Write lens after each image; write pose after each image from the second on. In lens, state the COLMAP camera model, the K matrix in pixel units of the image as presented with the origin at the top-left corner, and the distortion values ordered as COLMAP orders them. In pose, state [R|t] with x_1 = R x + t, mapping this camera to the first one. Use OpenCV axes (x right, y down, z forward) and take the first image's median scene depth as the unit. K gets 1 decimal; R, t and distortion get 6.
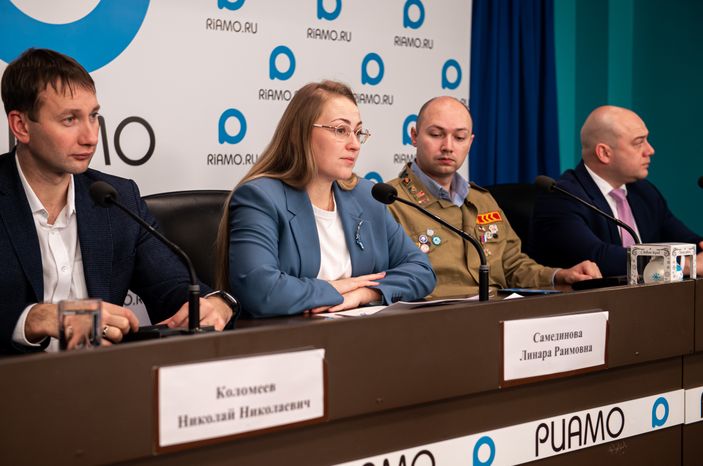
lens RADIAL K [[1178.3, 0, 351.5], [0, 1178.3, 233.0], [0, 0, 1]] dist [0.078239, -0.003958]
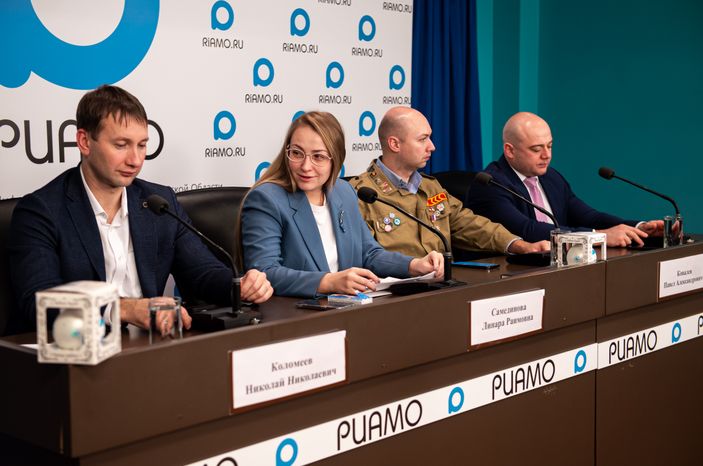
lens RADIAL K [[999.5, 0, 351.5], [0, 999.5, 233.0], [0, 0, 1]] dist [0.072905, 0.051586]
pose [[0.997853, -0.013551, 0.064083, -0.065047], [0.010295, 0.998653, 0.050862, -0.051964], [-0.064686, -0.050093, 0.996648, -0.096847]]
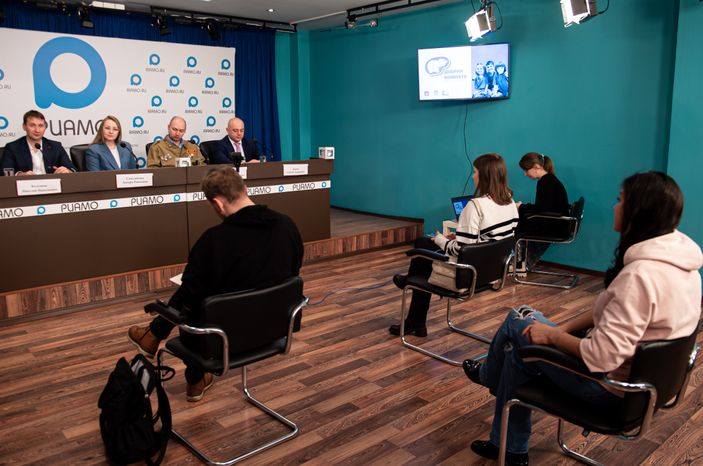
lens RADIAL K [[576.0, 0, 351.5], [0, 576.0, 233.0], [0, 0, 1]] dist [-0.001245, 0.001364]
pose [[0.999087, 0.006167, -0.042271, 0.950757], [-0.000540, 0.991269, 0.131852, 0.004617], [0.042715, -0.131709, 0.990368, -0.992867]]
